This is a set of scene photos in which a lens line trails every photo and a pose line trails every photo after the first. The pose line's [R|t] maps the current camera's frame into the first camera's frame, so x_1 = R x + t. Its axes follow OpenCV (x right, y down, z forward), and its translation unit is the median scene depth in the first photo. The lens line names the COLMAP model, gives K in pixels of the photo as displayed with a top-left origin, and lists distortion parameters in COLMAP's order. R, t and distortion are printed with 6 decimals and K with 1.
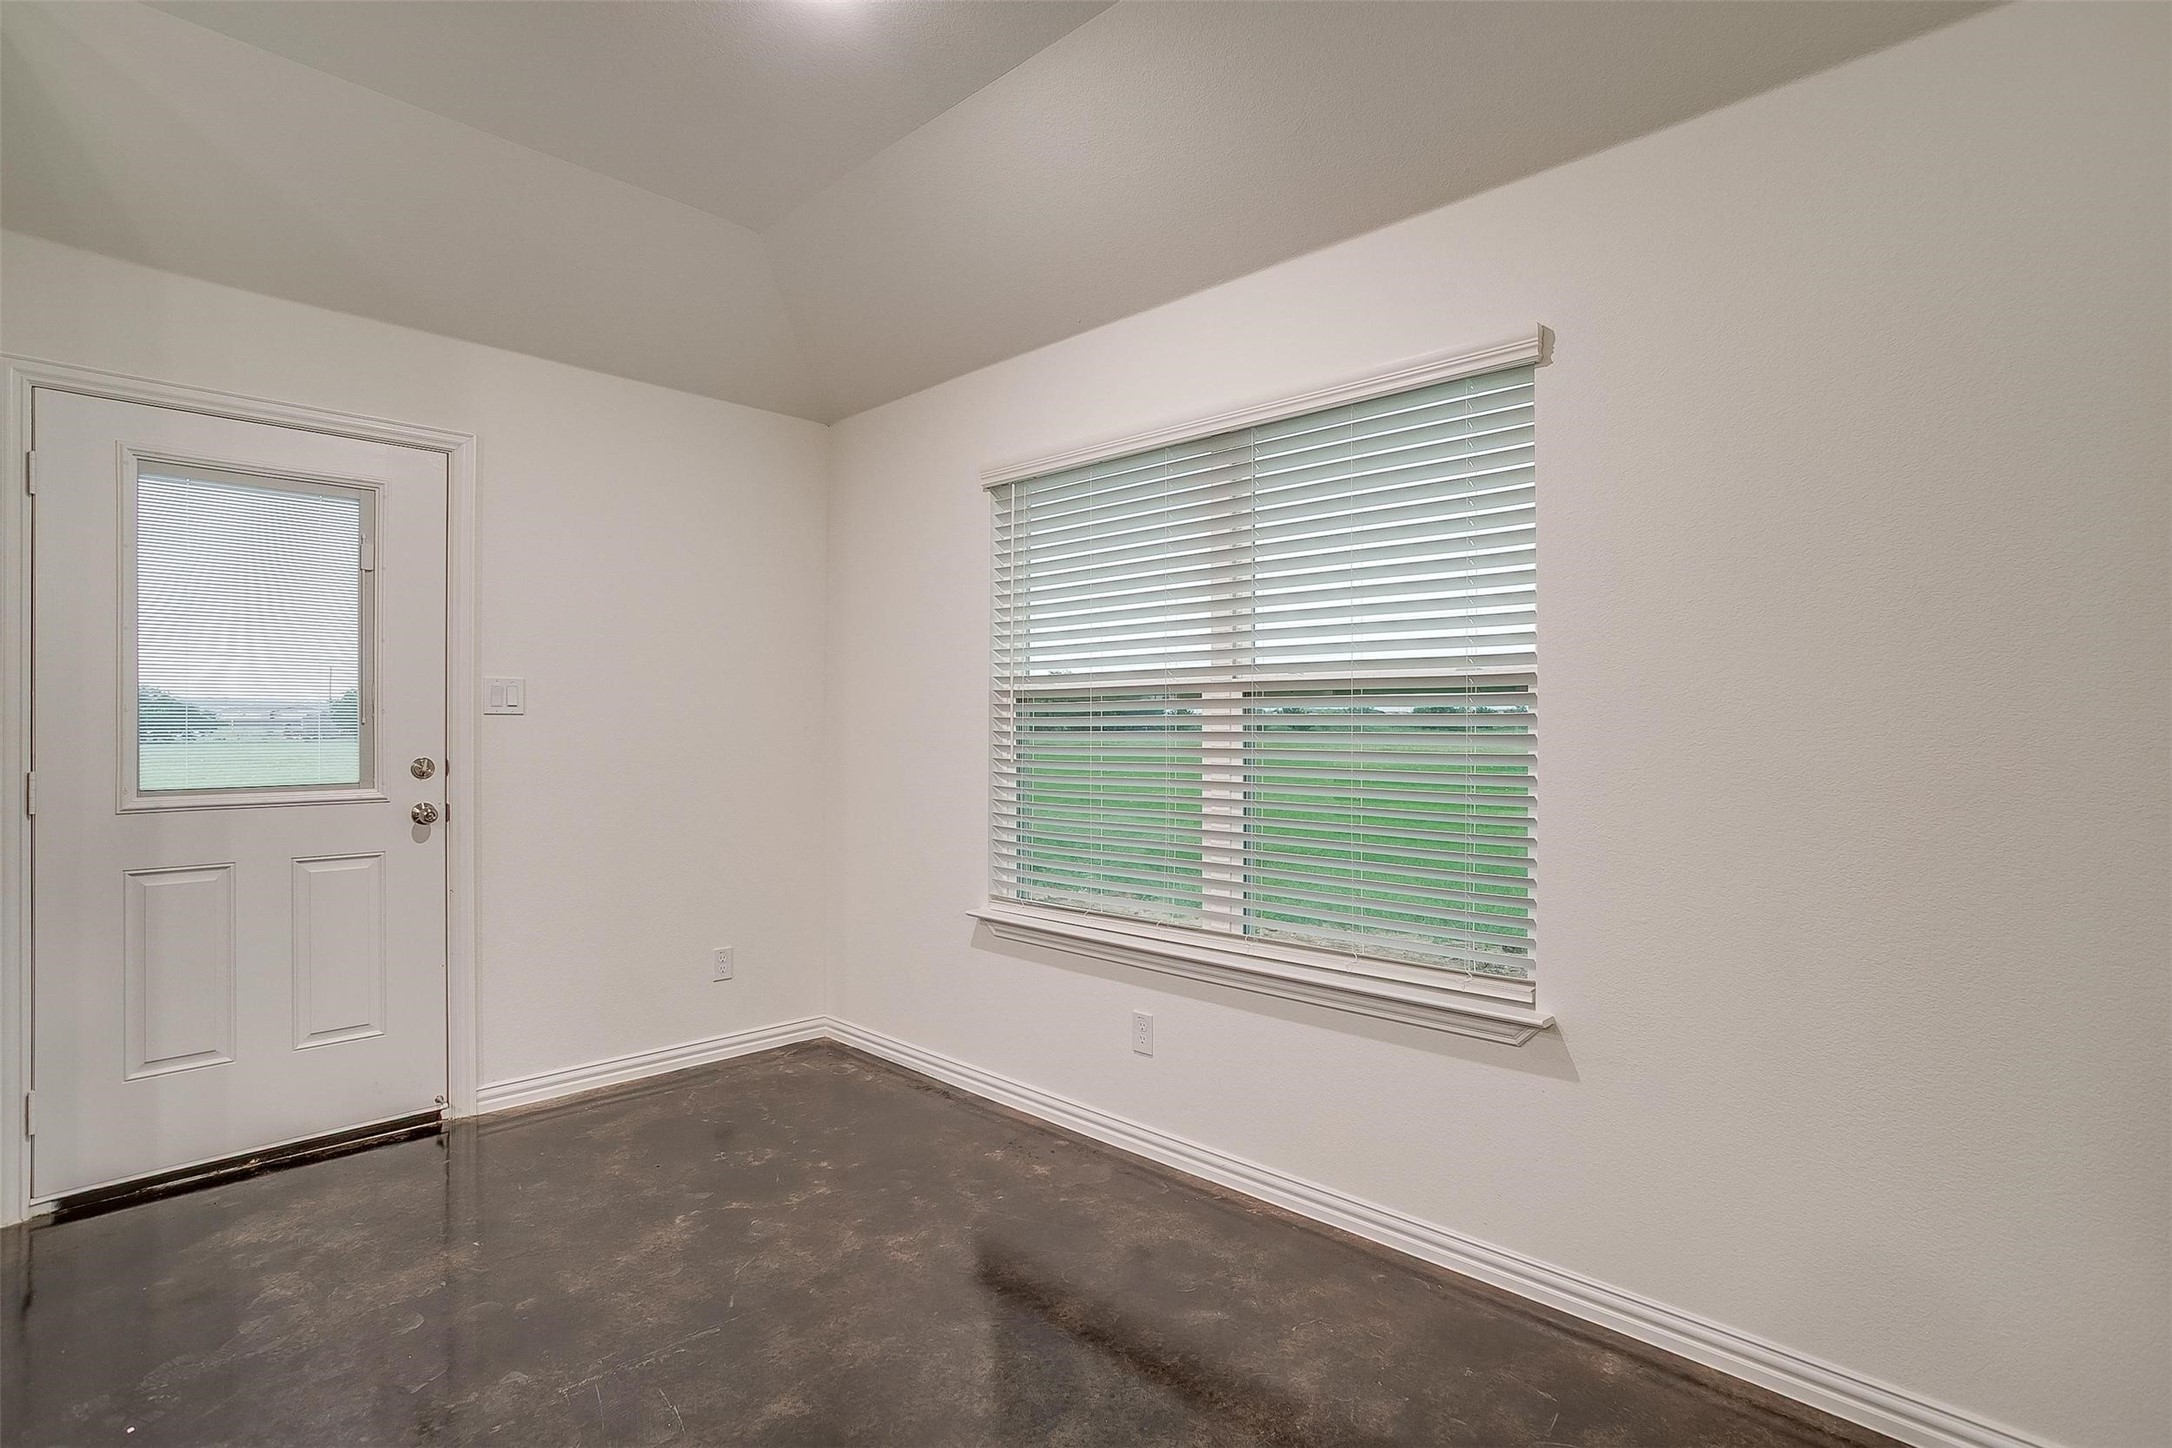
lens RADIAL K [[1077.1, 0, 1071.8], [0, 1077.1, 717.9], [0, 0, 1]] dist [-0.055878, 0.035796]
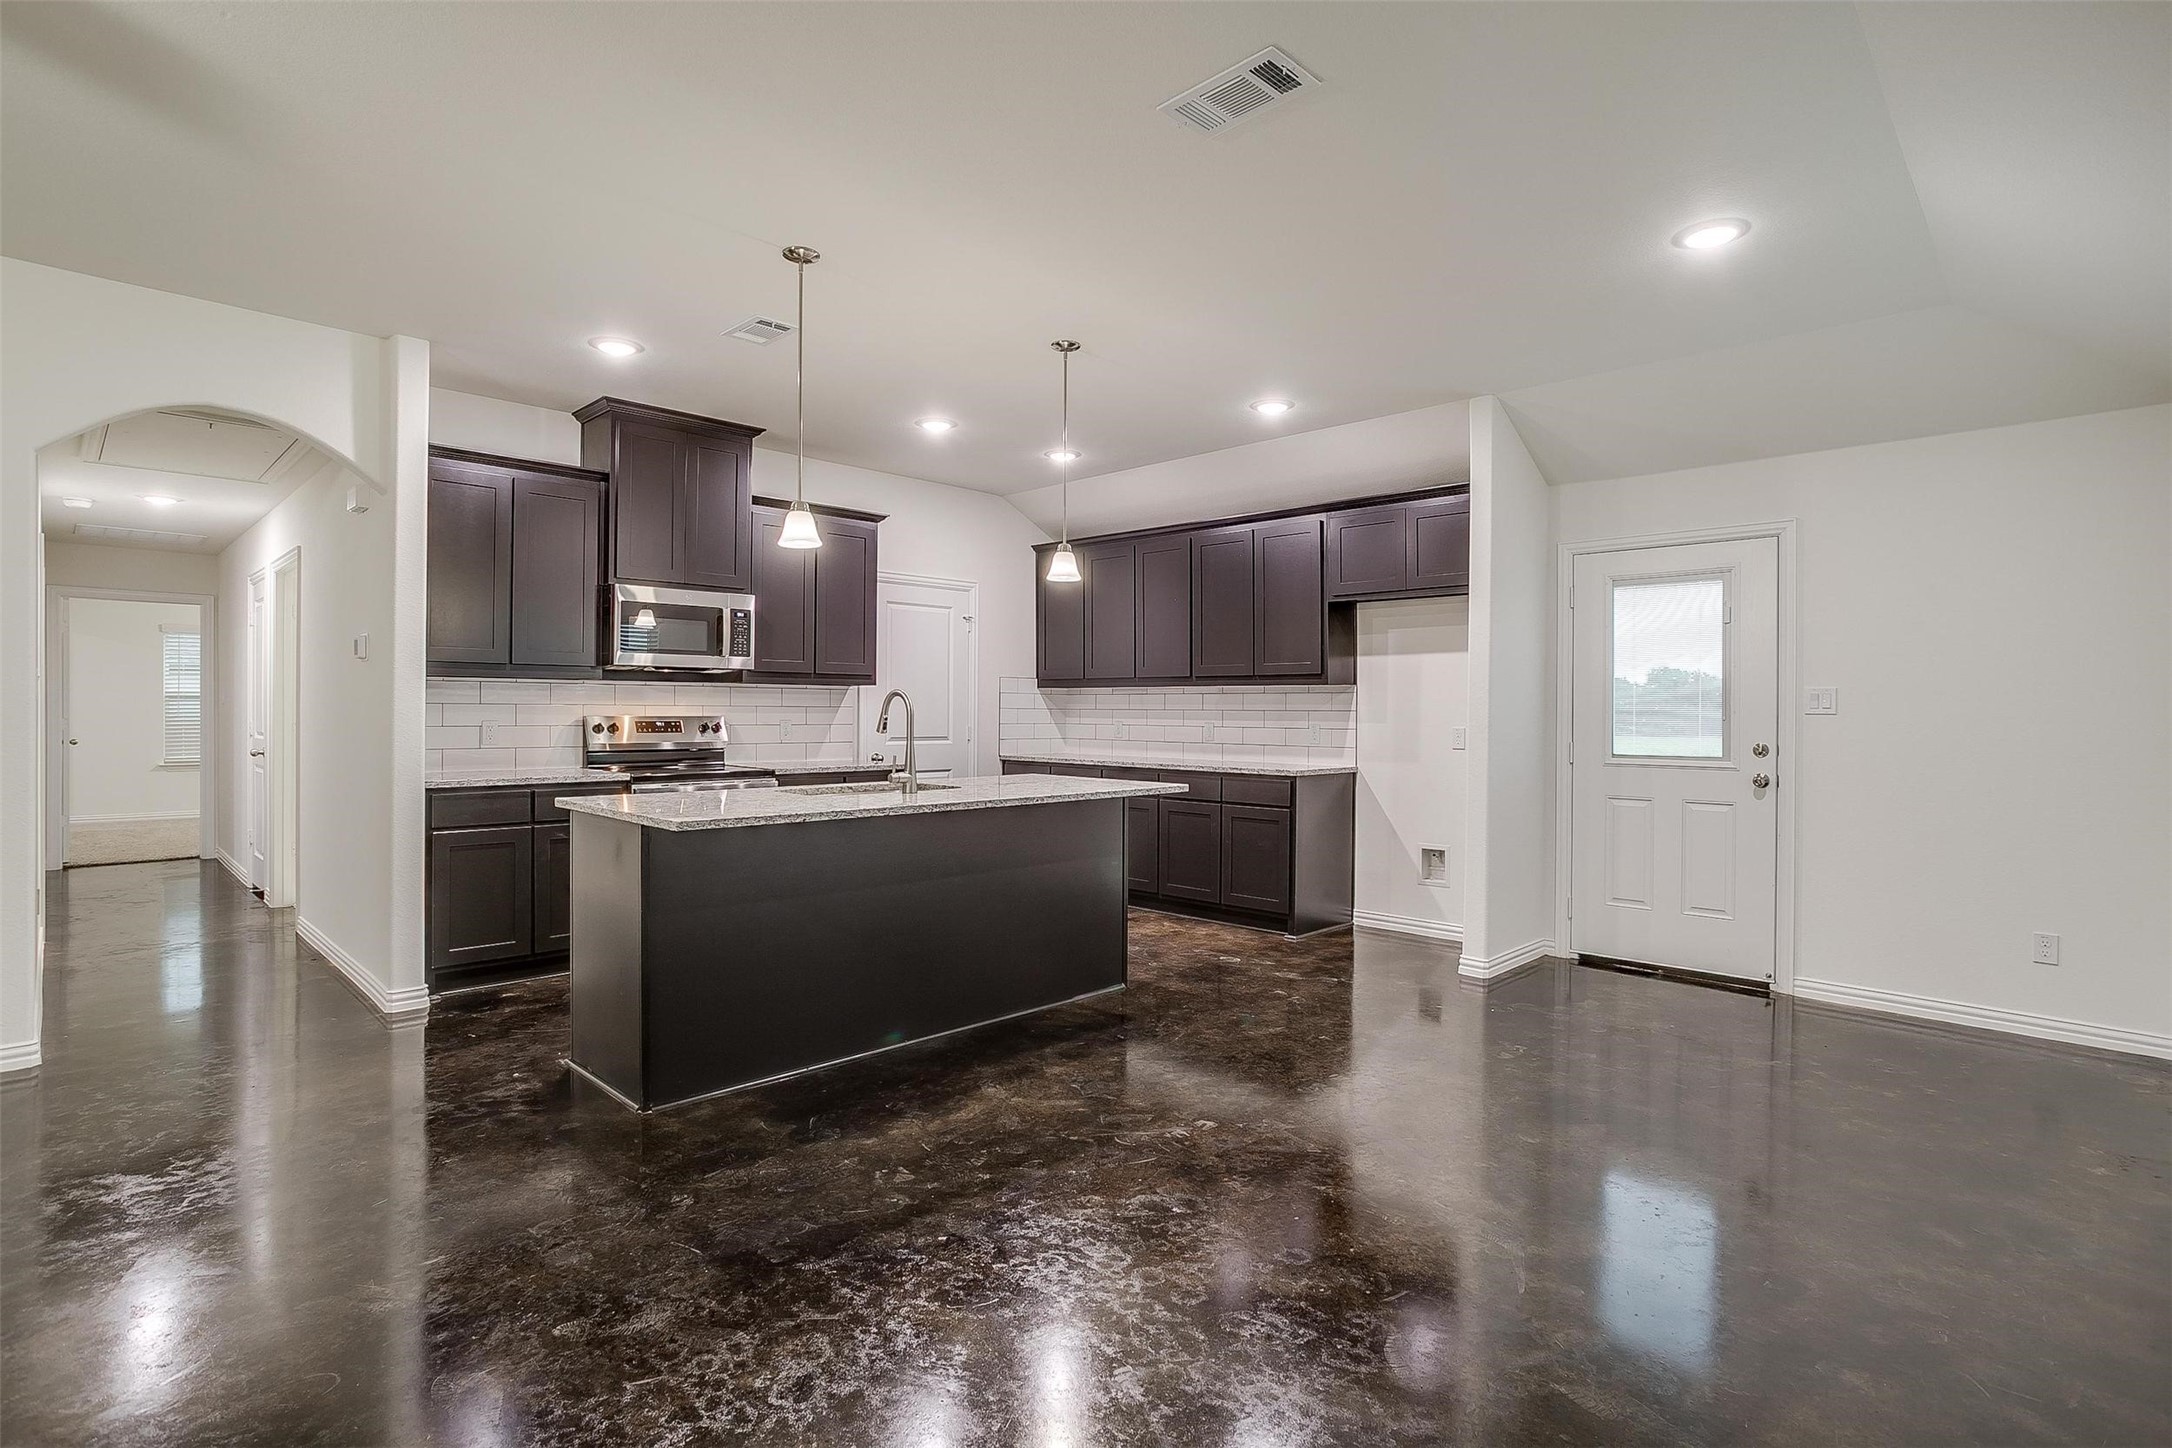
lens RADIAL K [[1055.2, 0, 1084.6], [0, 1055.2, 714.8], [0, 0, 1]] dist [-0.063227, 0.035084]
pose [[-0.004613, 0.000194, -0.999989, 0.882520], [-0.010010, 0.999950, 0.000240, 0.006748], [0.999939, 0.010011, -0.004611, 0.050293]]
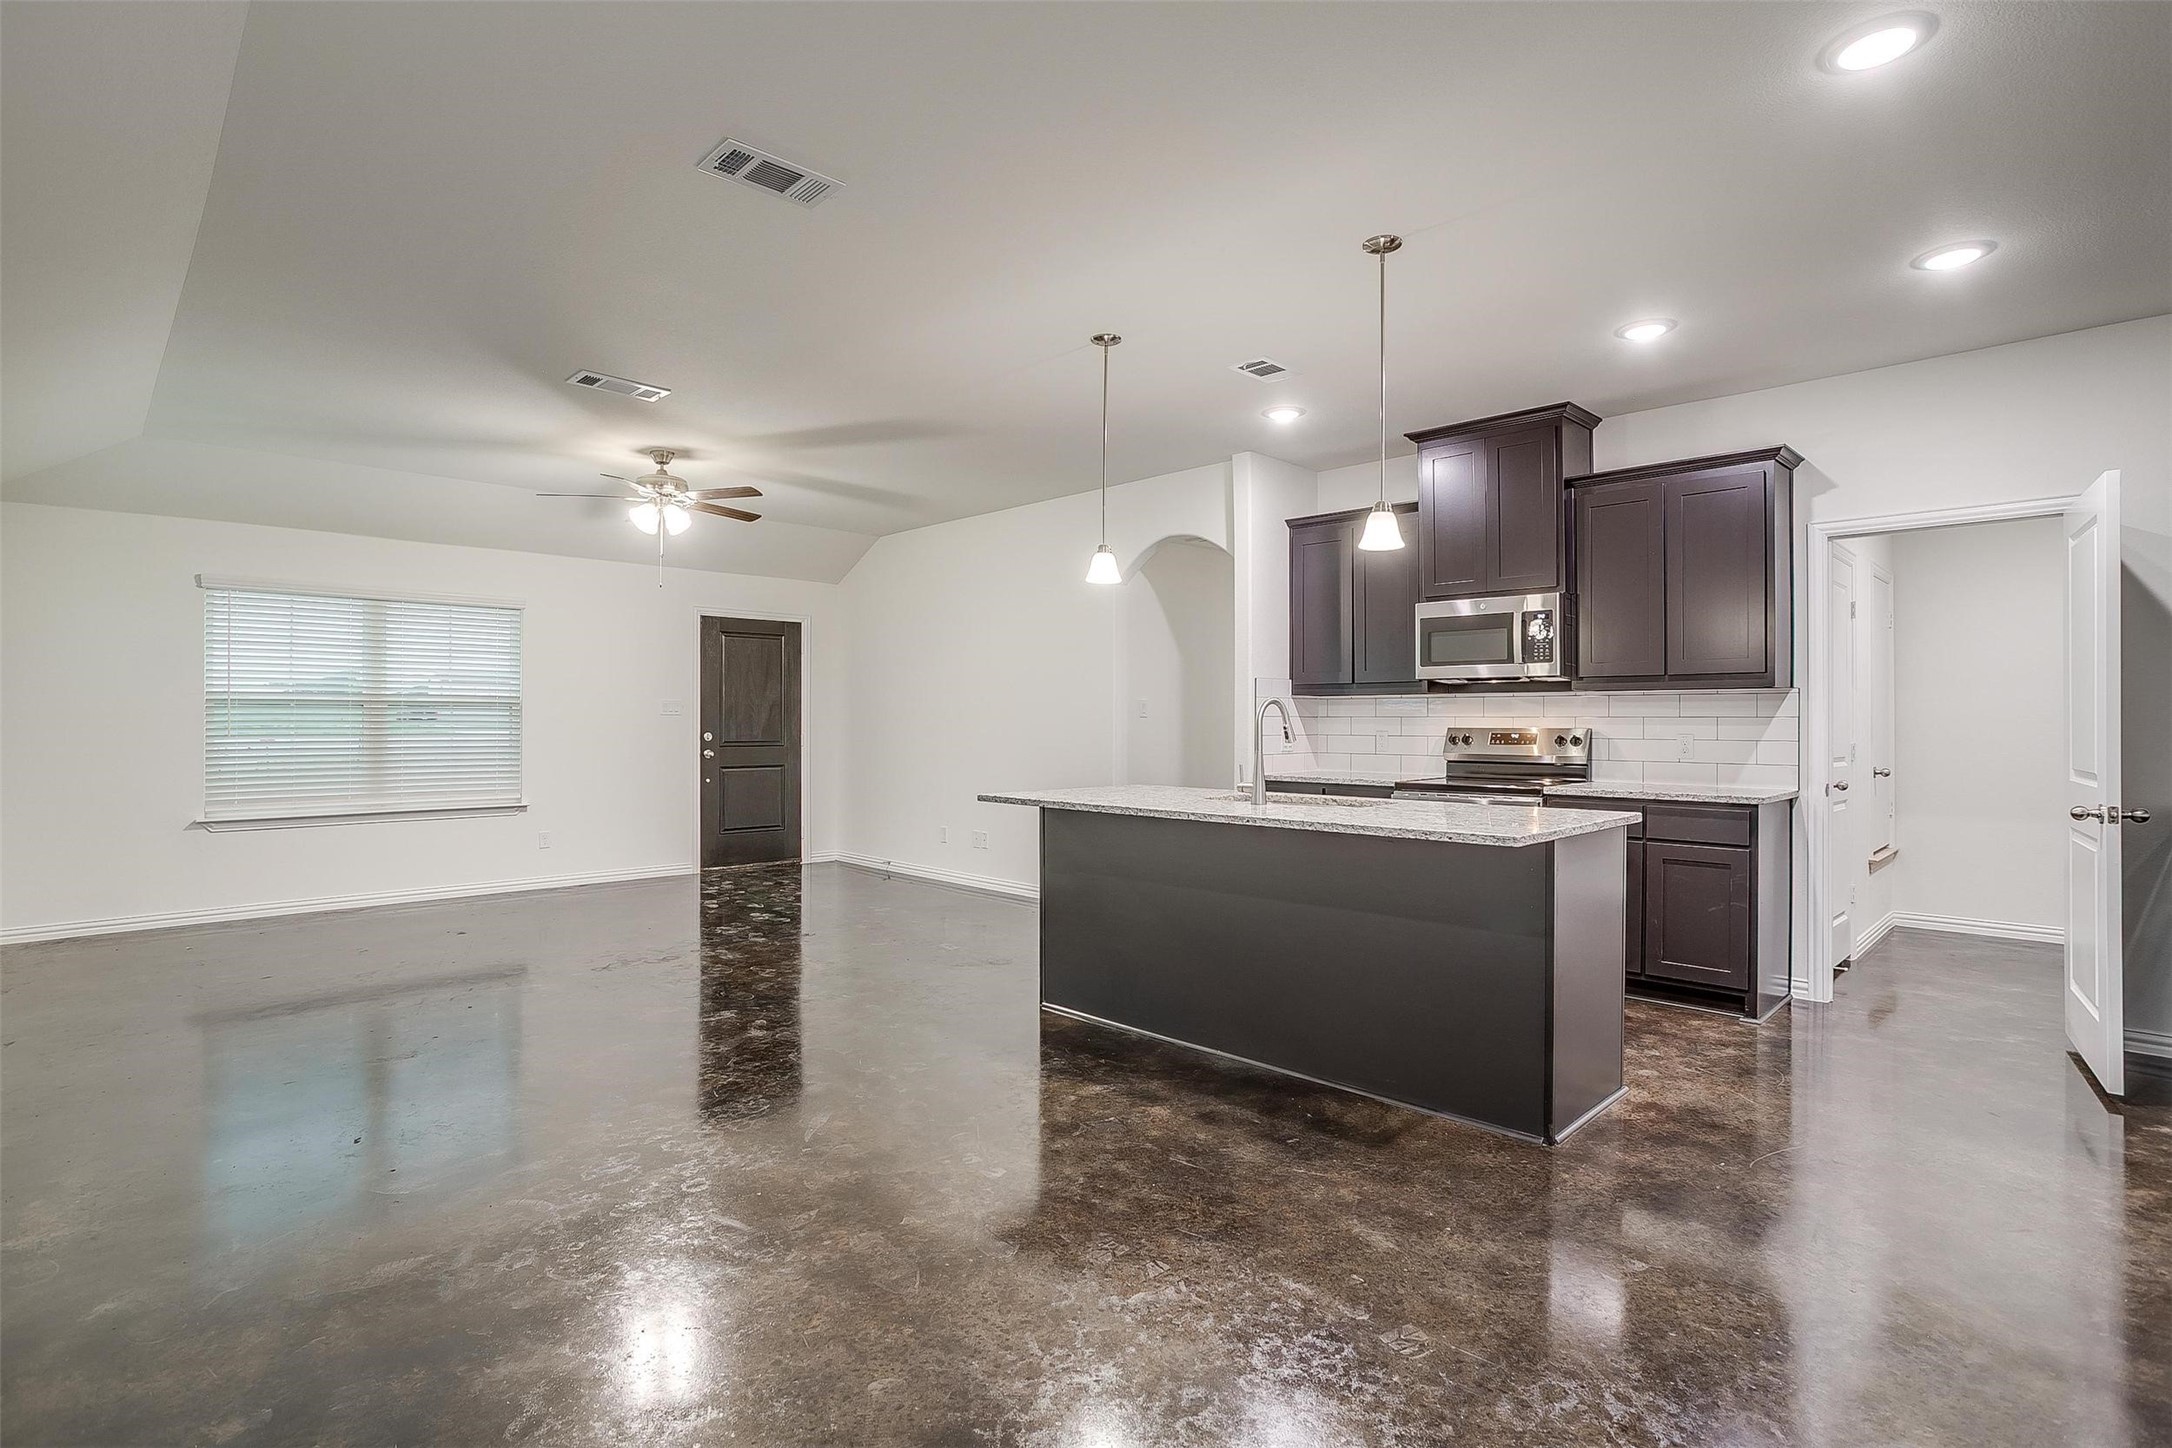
lens RADIAL K [[1055.2, 0, 1084.6], [0, 1055.2, 714.8], [0, 0, 1]] dist [-0.063227, 0.035084]
pose [[-0.999876, -0.006106, 0.014530, -0.214742], [-0.006137, 0.999979, -0.002118, 0.002860], [-0.014517, -0.002207, -0.999892, 1.075964]]
